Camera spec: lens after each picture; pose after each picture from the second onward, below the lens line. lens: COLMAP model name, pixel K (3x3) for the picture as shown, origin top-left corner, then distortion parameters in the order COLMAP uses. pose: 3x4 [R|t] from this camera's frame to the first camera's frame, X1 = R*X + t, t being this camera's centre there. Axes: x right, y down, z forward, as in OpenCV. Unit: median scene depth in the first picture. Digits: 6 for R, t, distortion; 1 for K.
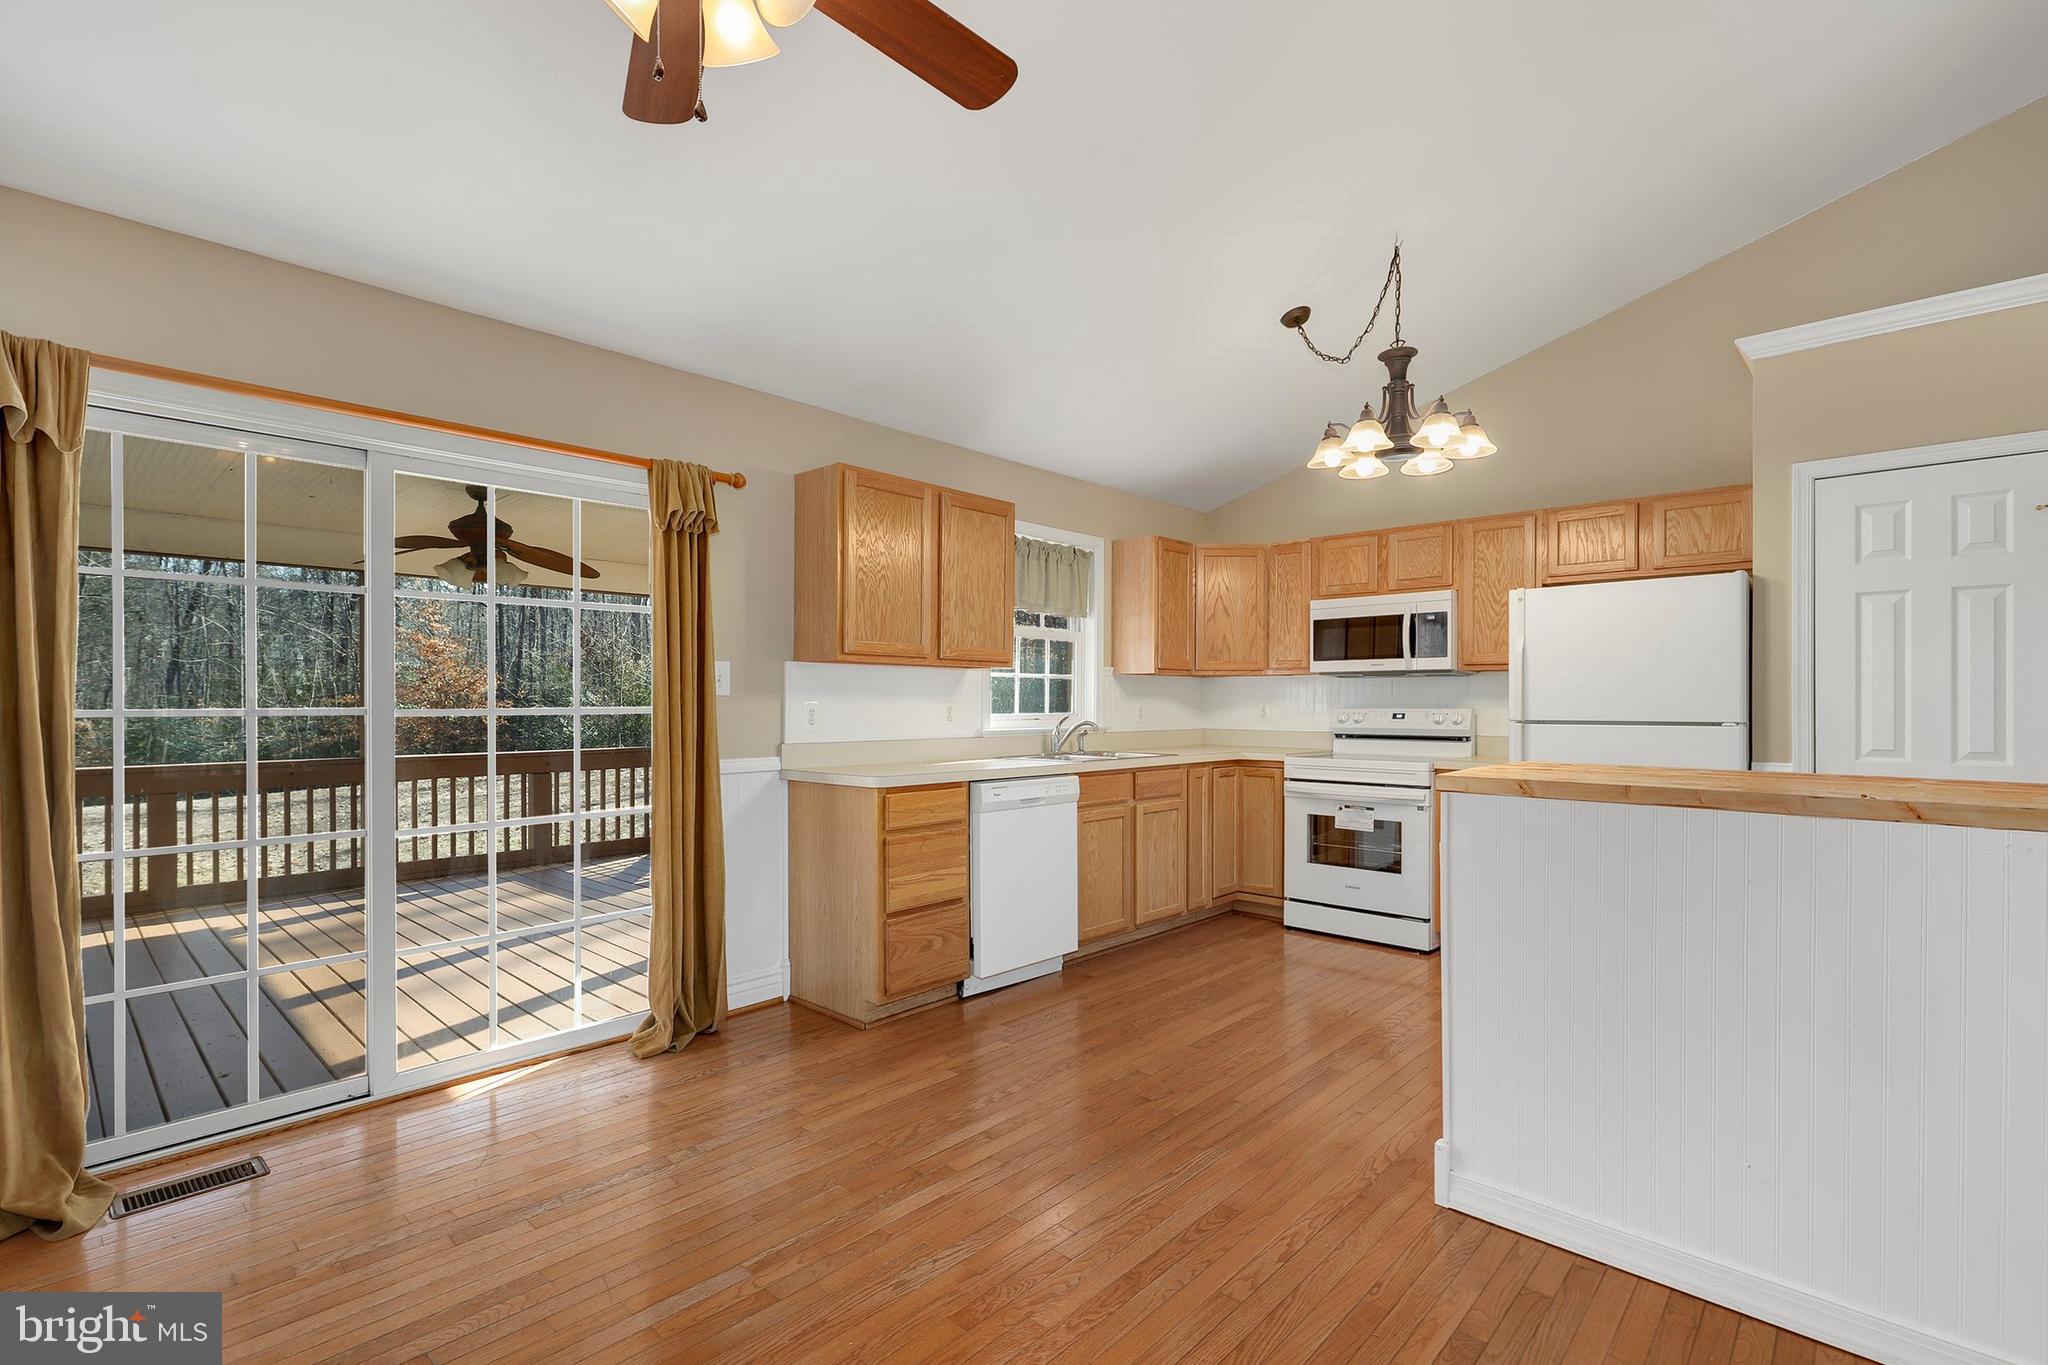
lens RADIAL K [[940.4, 0, 1028.3], [0, 940.4, 694.3], [0, 0, 1]] dist [0.002381, 0.000114]
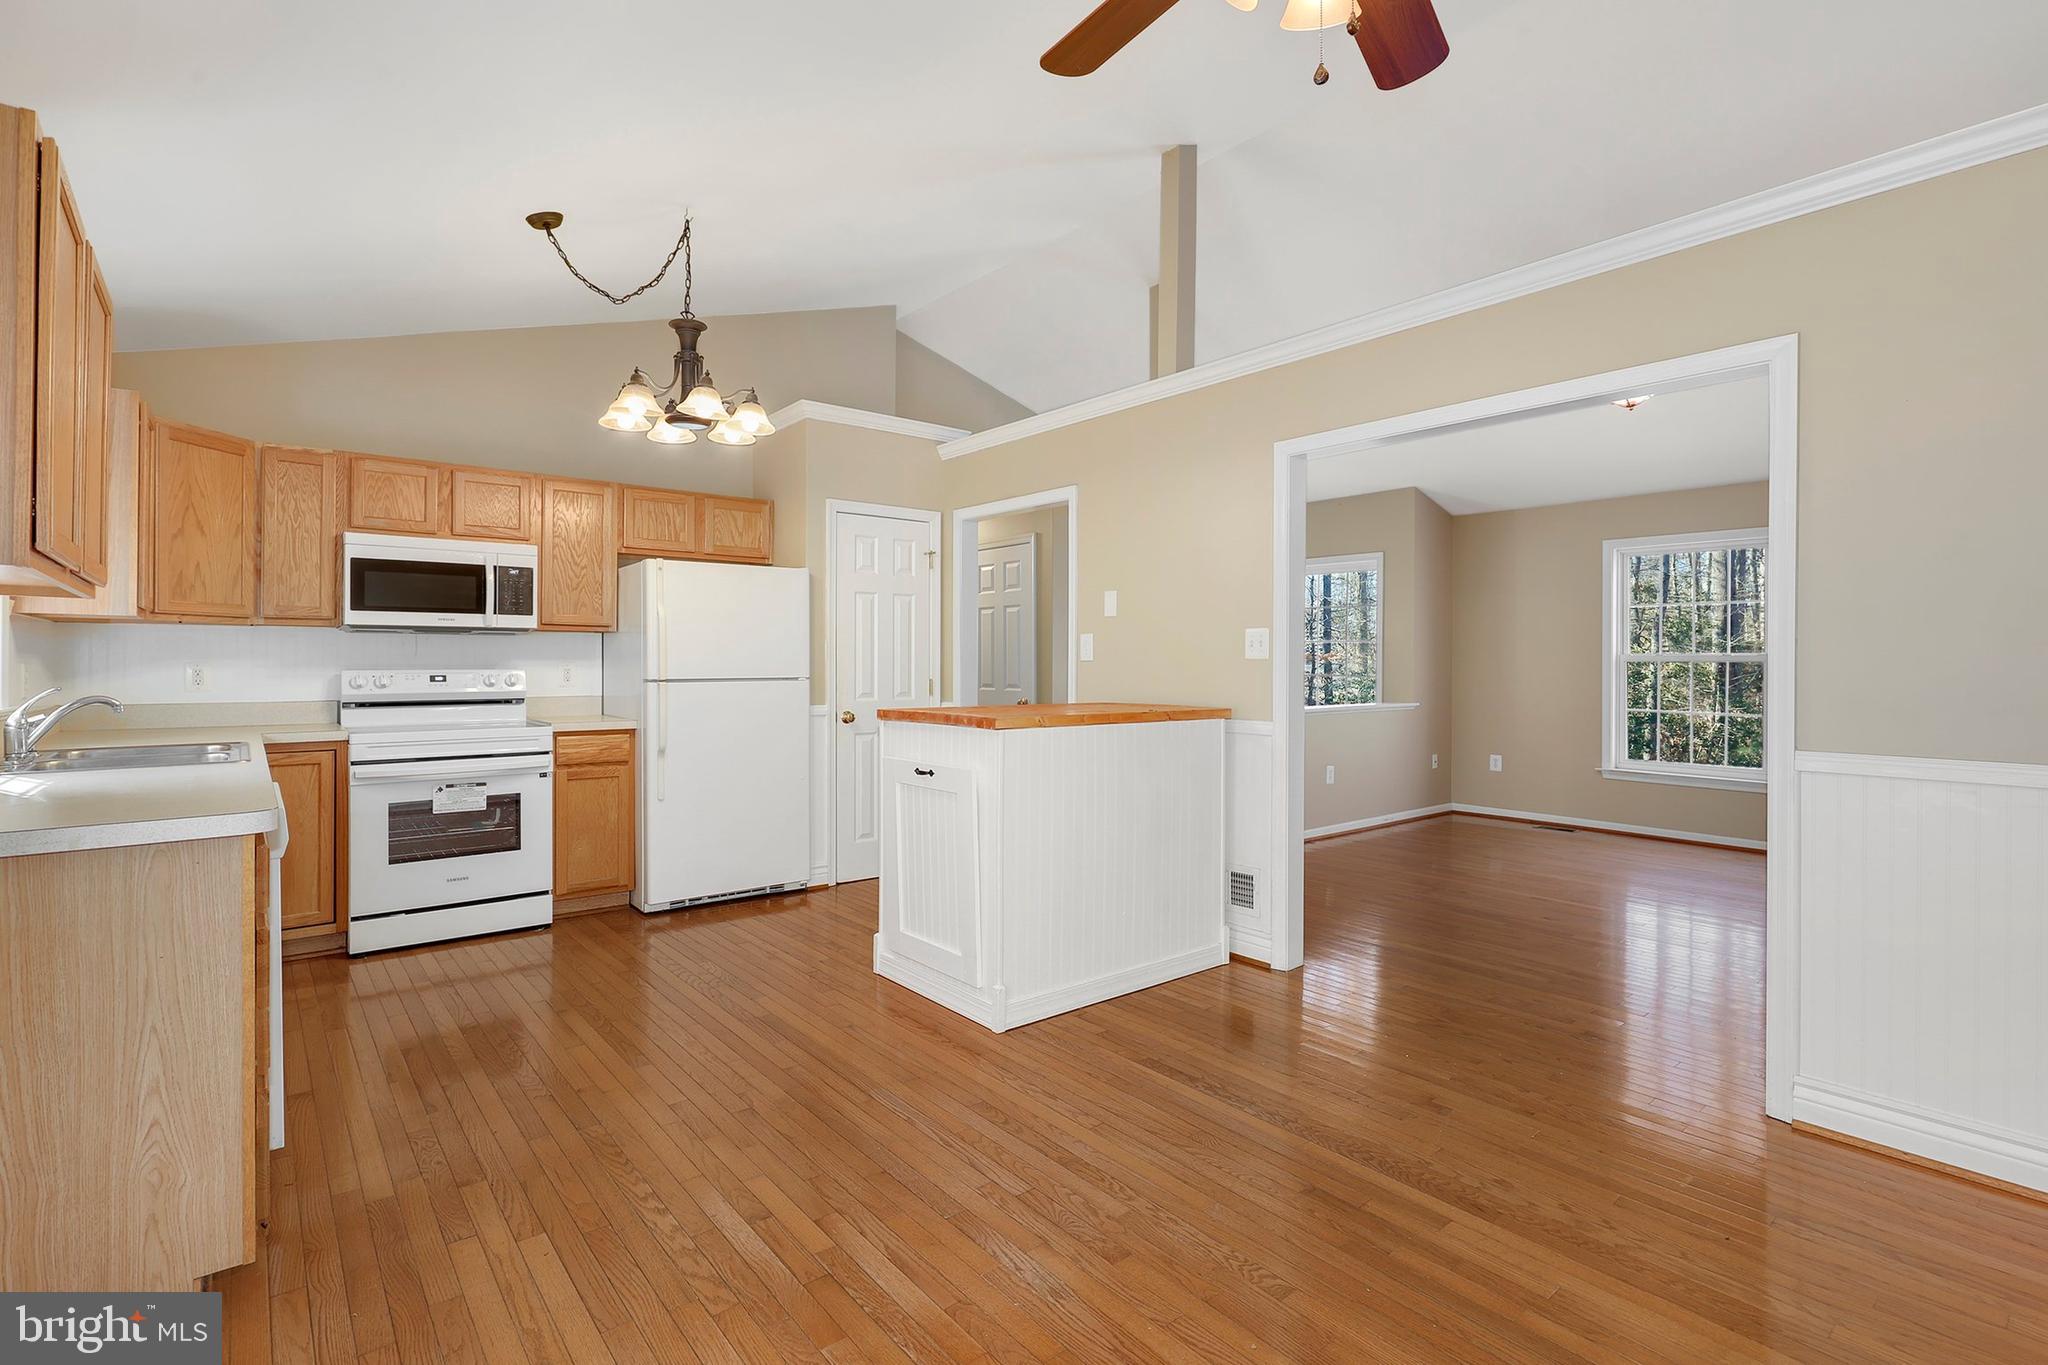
lens RADIAL K [[954.1, 0, 1017.7], [0, 954.1, 660.1], [0, 0, 1]] dist [-0.000293, 0.000237]
pose [[0.141829, 0.002334, 0.989888, -0.515171], [-0.009511, 0.999954, -0.000995, 0.002409], [-0.989845, -0.009273, 0.141845, 0.436161]]
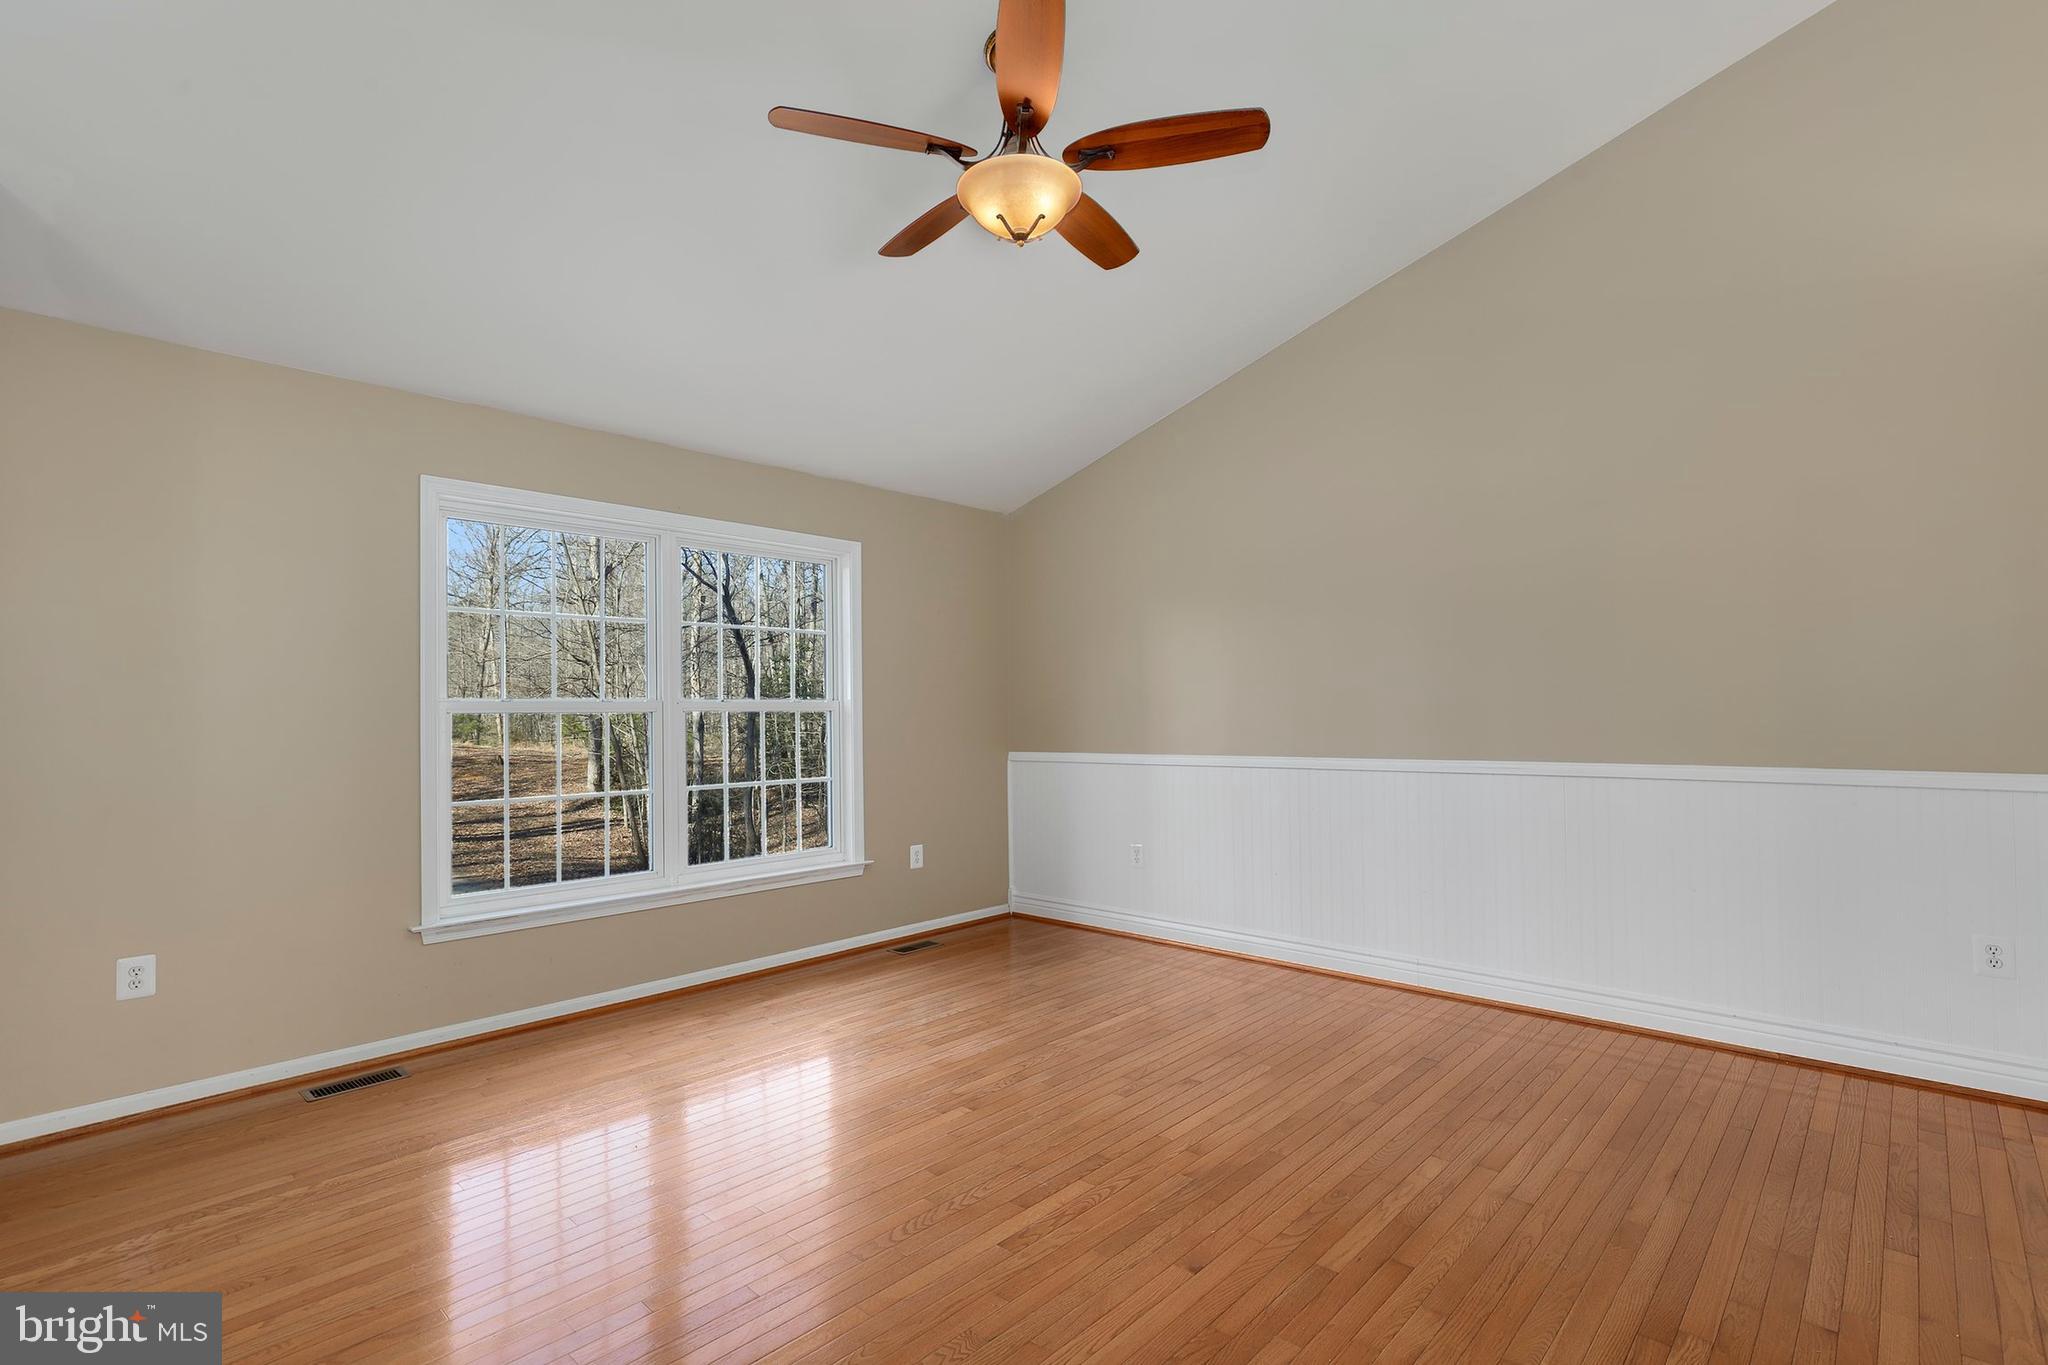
lens RADIAL K [[968.2, 0, 1045.0], [0, 968.2, 704.0], [0, 0, 1]] dist [-0.032306, -0.000009]
pose [[-0.999927, 0.006652, -0.010085, 0.772397], [0.006721, 0.999955, -0.006757, -0.007234], [0.010040, -0.006824, -0.999926, 0.490952]]
